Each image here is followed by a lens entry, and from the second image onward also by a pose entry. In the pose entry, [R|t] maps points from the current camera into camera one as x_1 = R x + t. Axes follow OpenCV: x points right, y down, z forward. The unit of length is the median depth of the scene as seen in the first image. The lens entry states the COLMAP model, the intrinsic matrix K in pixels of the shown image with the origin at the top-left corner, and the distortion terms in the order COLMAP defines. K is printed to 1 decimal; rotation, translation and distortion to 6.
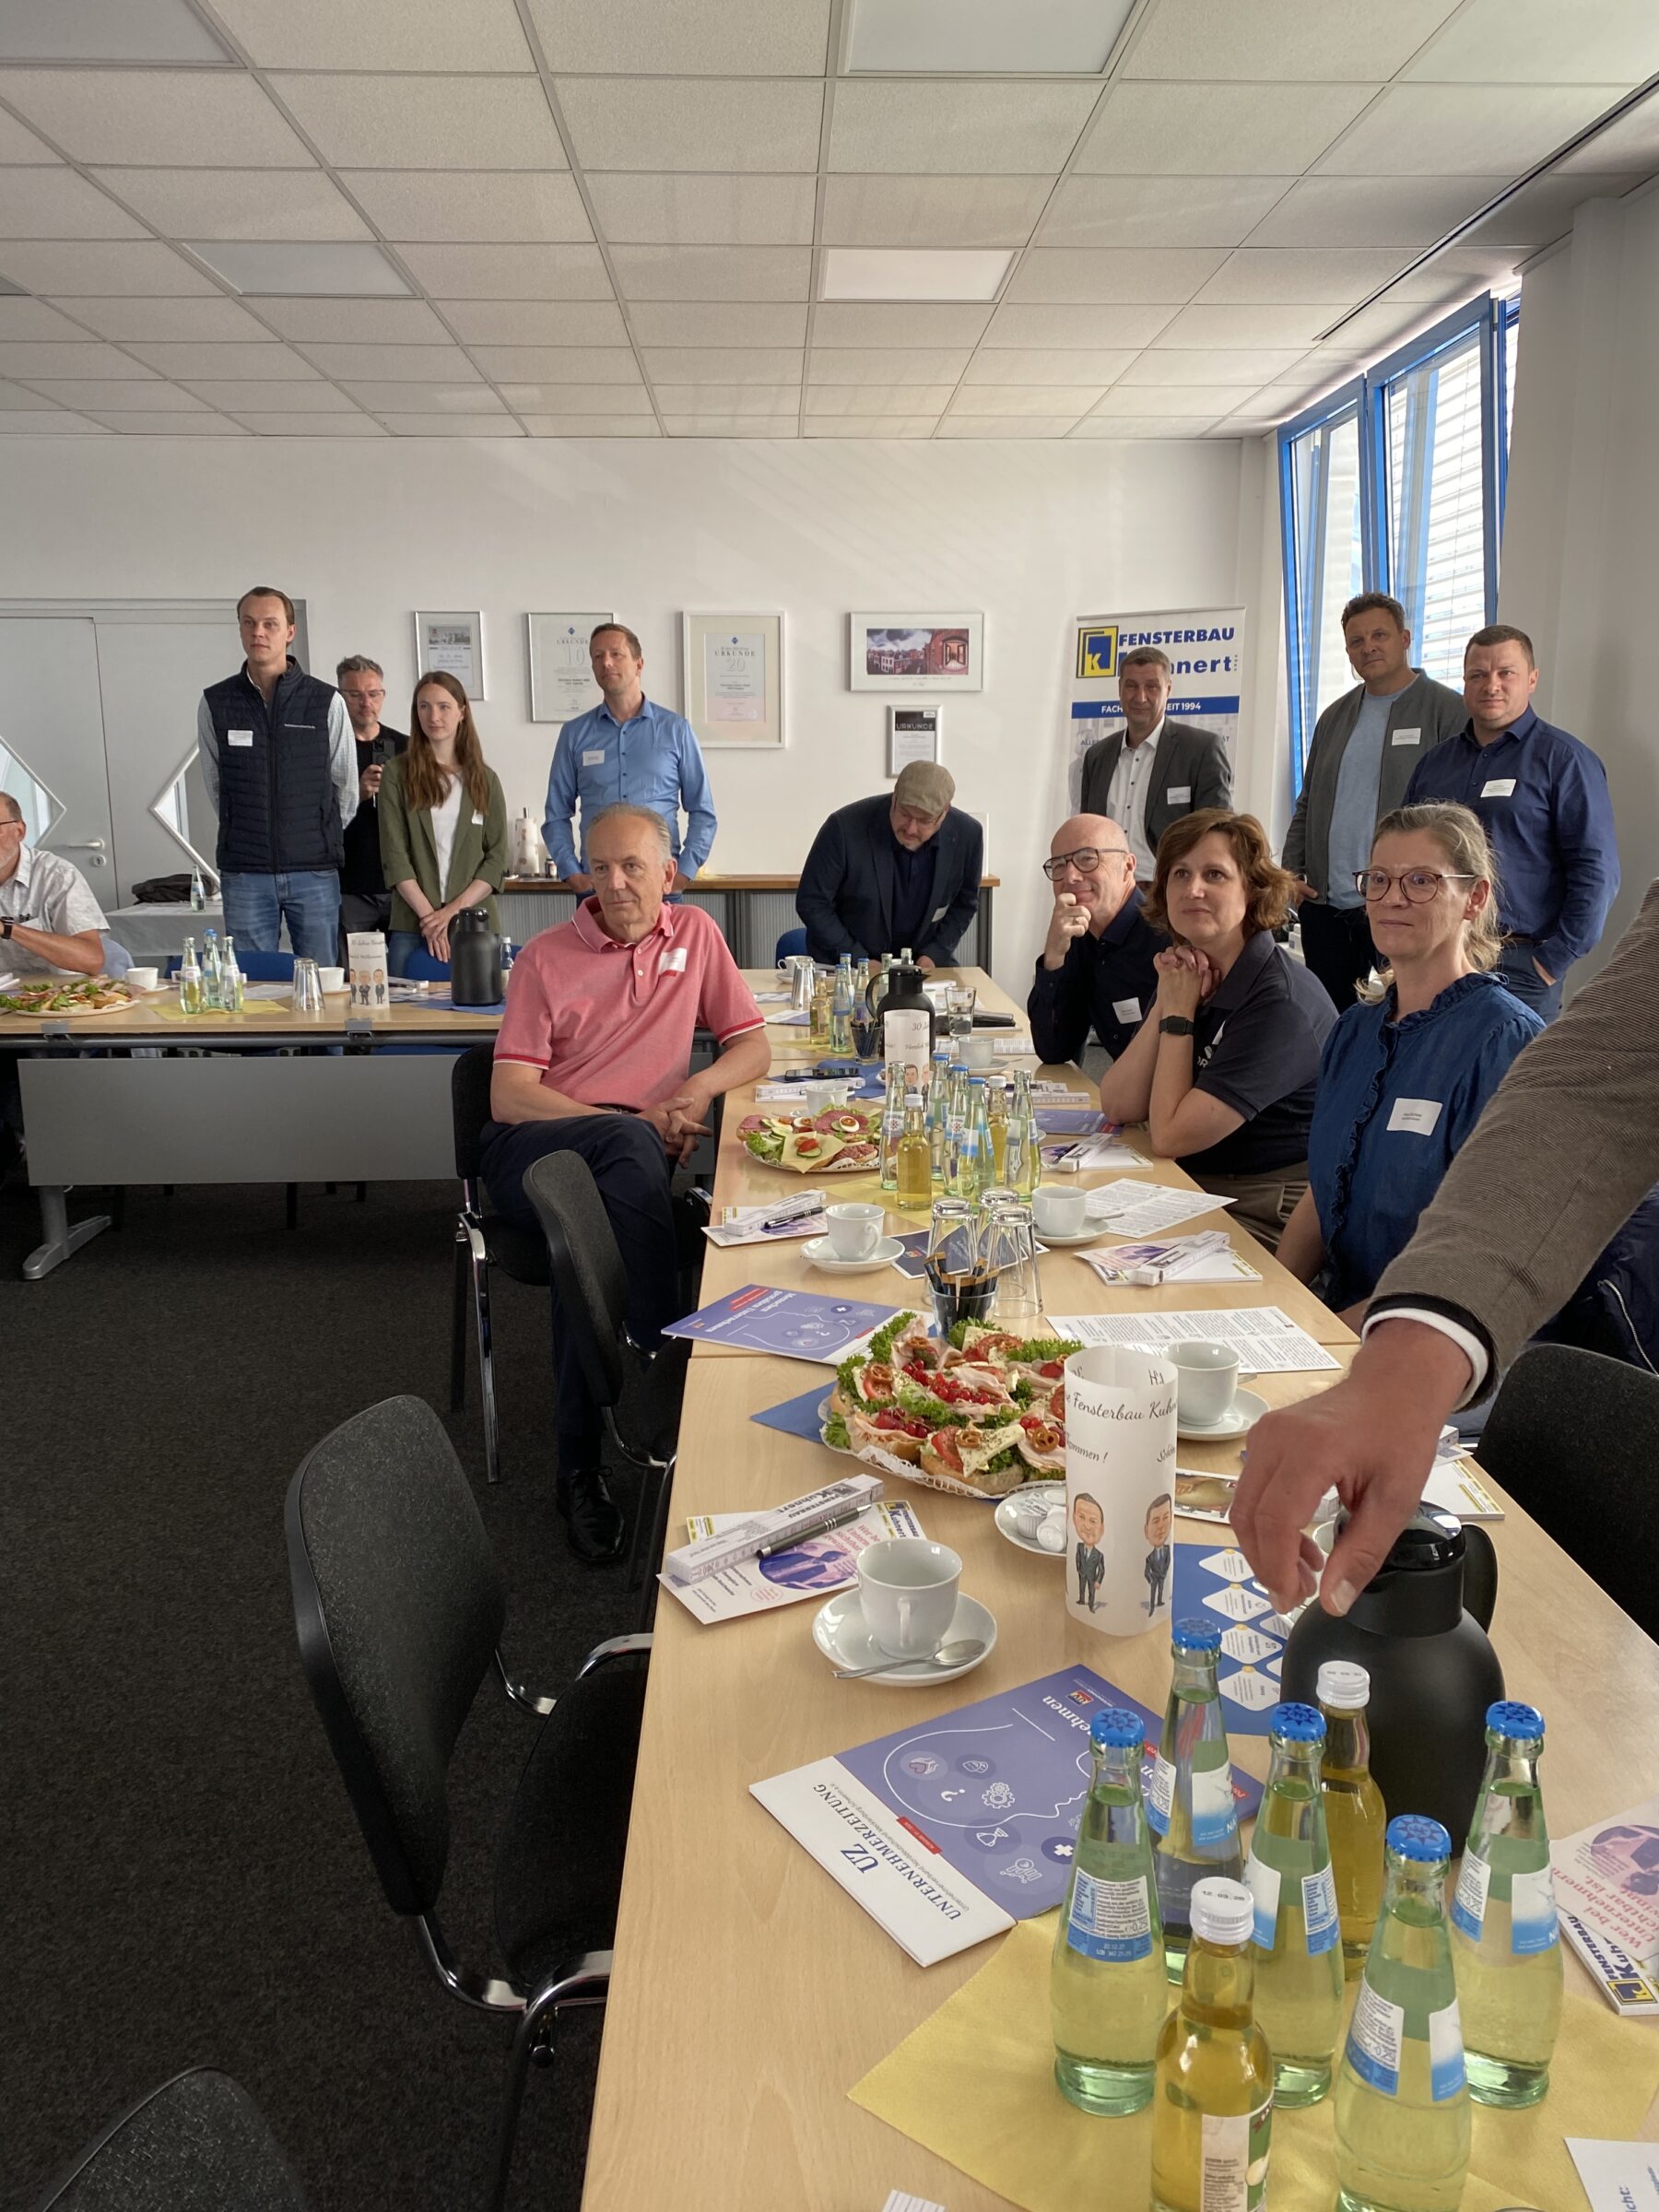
lens RADIAL K [[1691.7, 0, 820.4], [0, 1691.7, 1085.5], [0, 0, 1]] dist [0.048342, -0.053560]
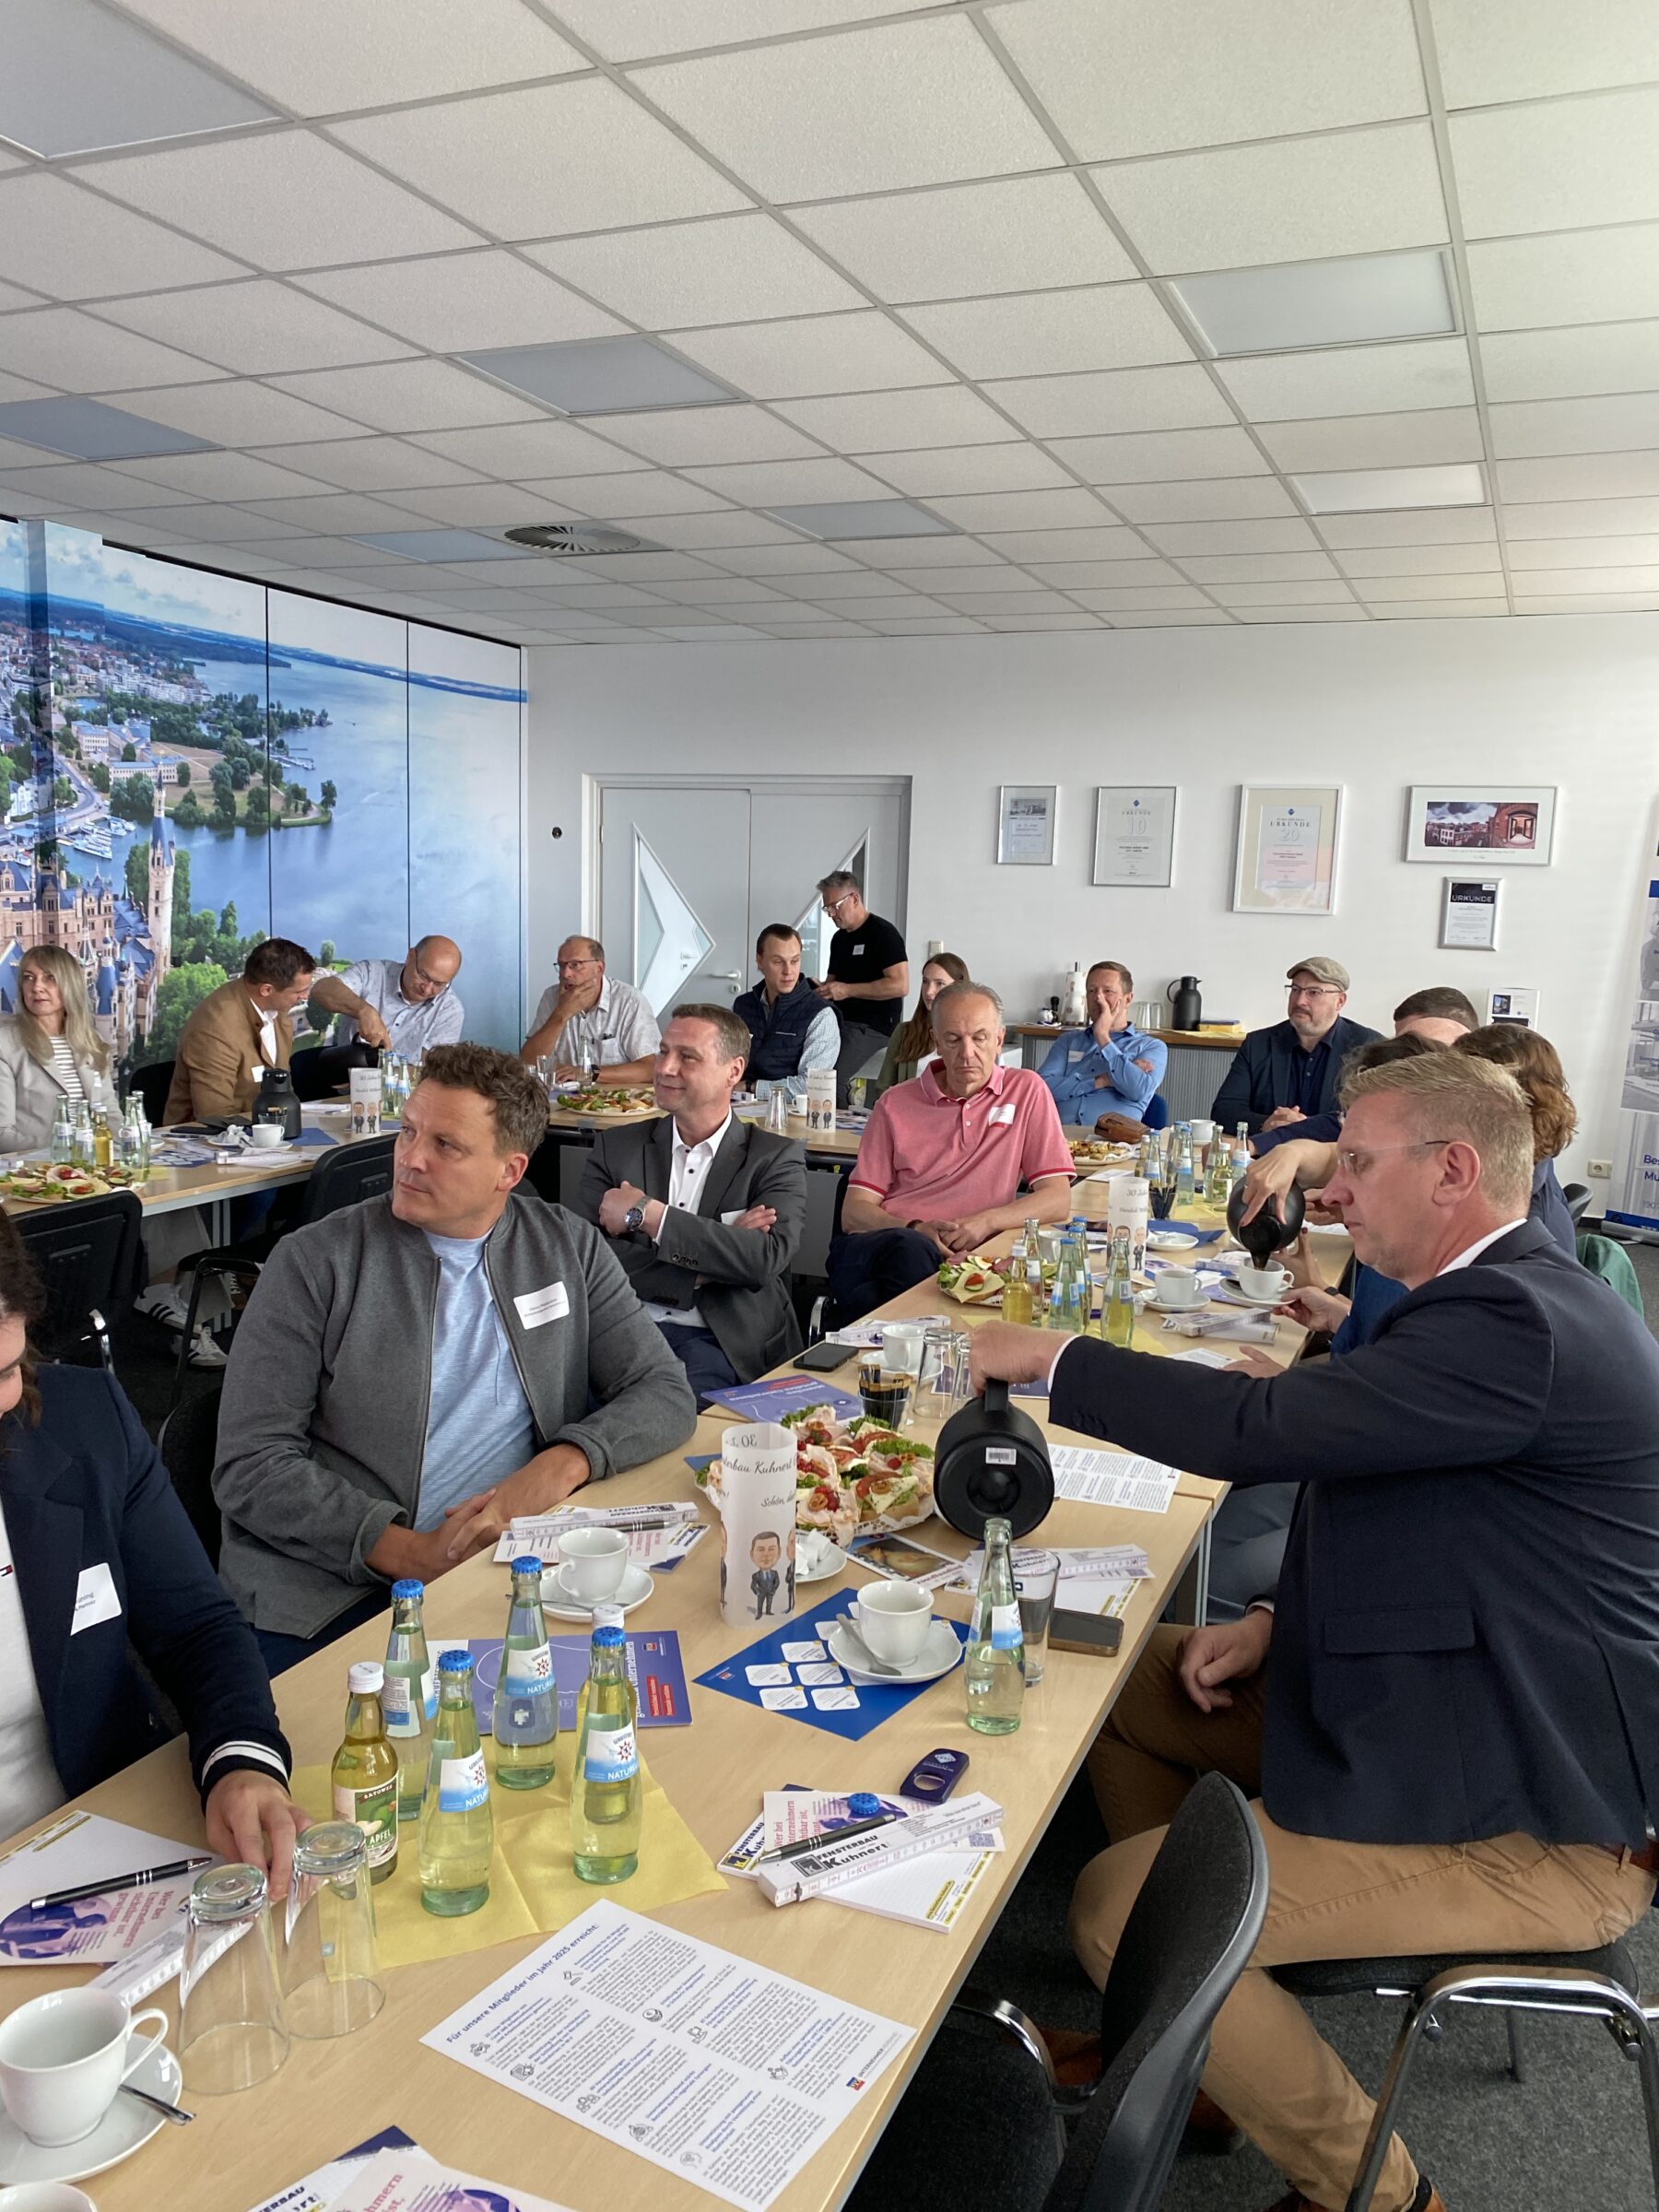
lens RADIAL K [[1691.7, 0, 822.0], [0, 1691.7, 1118.5], [0, 0, 1]] dist [0.048342, -0.053560]
pose [[0.902591, 0.088940, -0.421212, 0.146089], [-0.112740, 0.993113, -0.031887, -0.010327], [0.415475, 0.076268, 0.906401, -0.049102]]
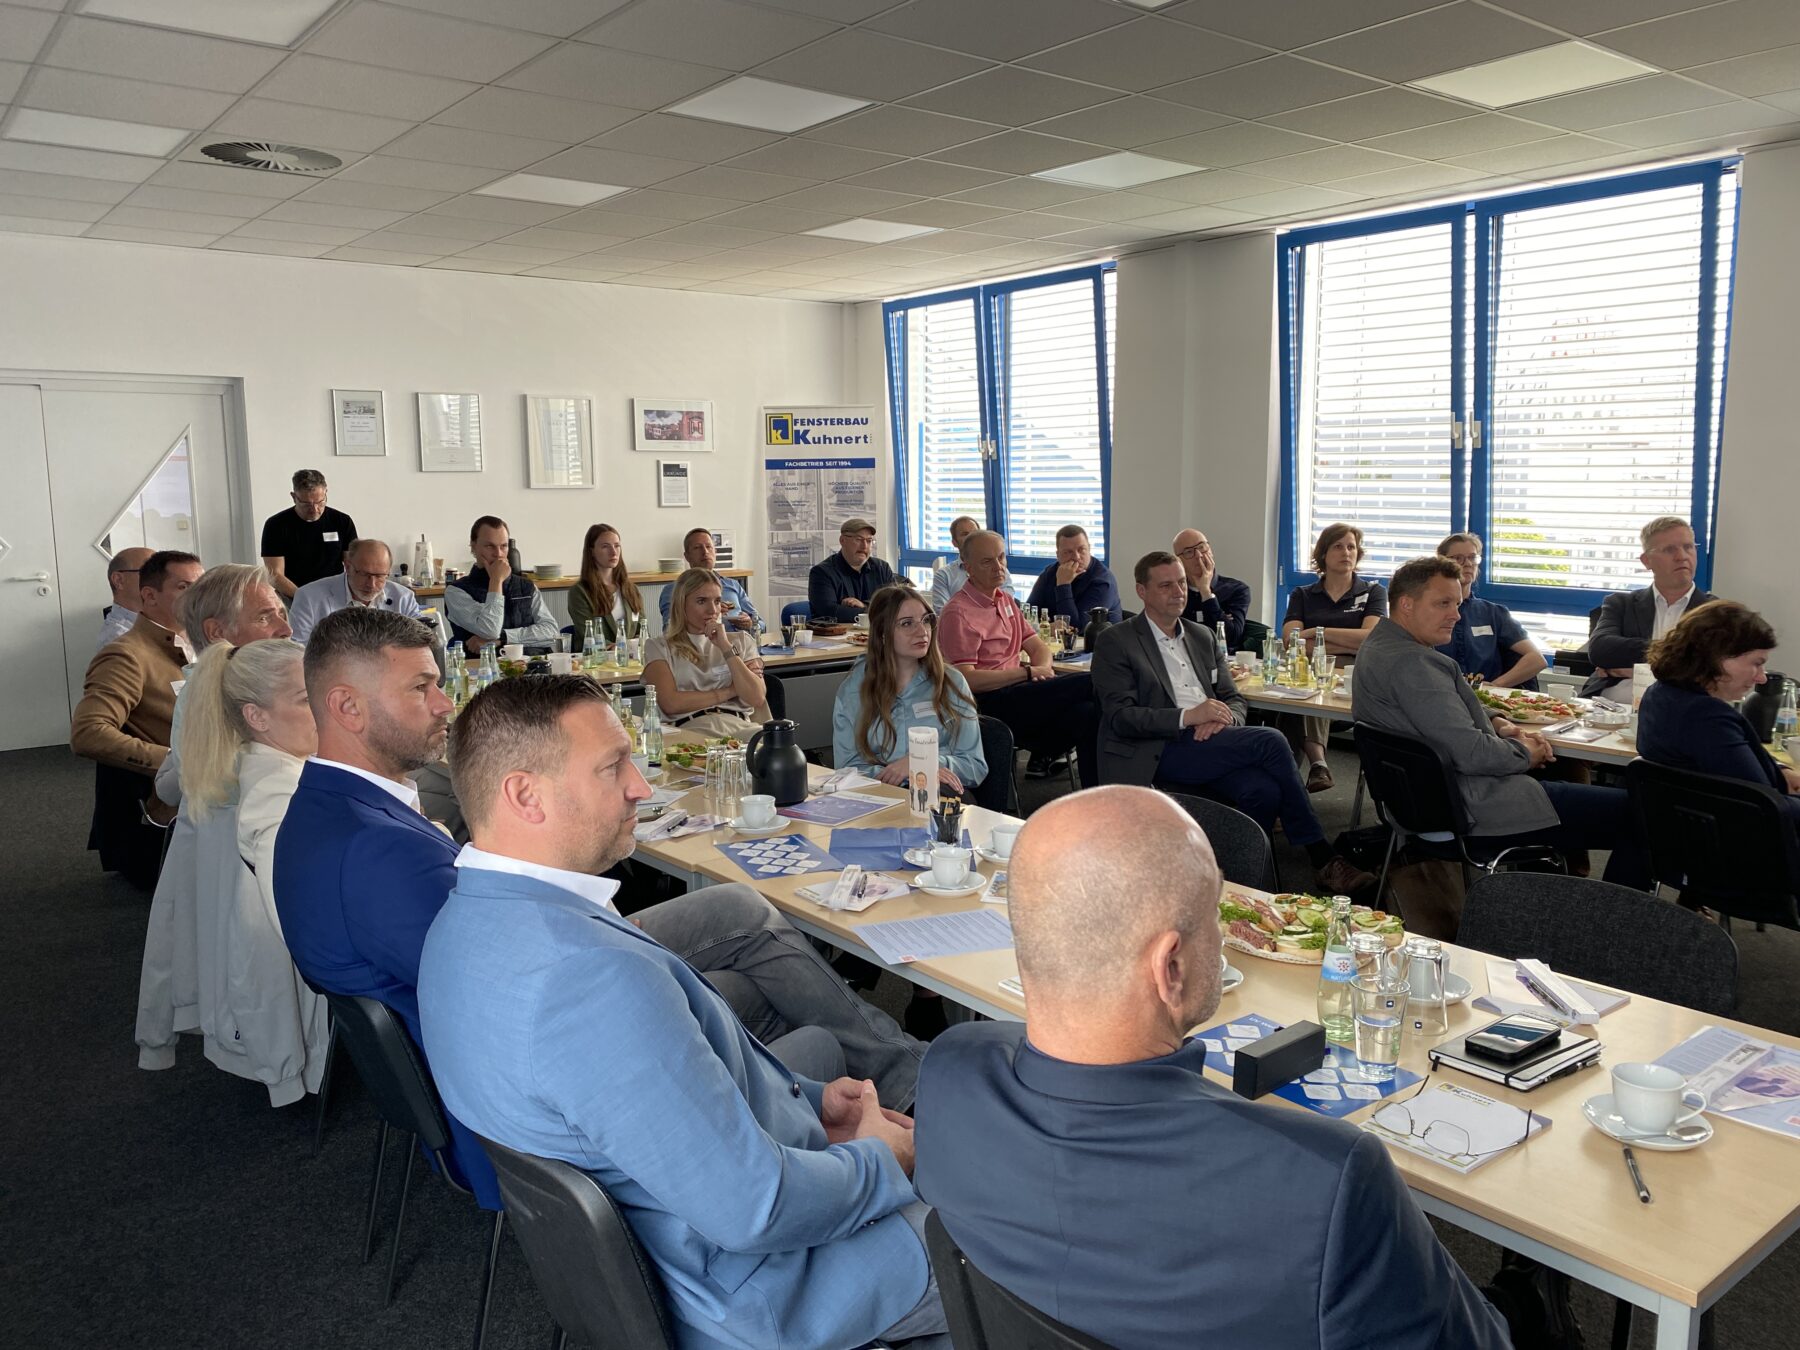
lens RADIAL K [[1376.6, 0, 913.3], [0, 1376.6, 681.9], [0, 0, 1]] dist [0.048342, -0.053560]
pose [[0.808052, -0.090216, 0.582163, -0.518704], [0.111995, 0.993708, -0.001459, -0.000727], [-0.578368, 0.066378, 0.813071, -0.119704]]
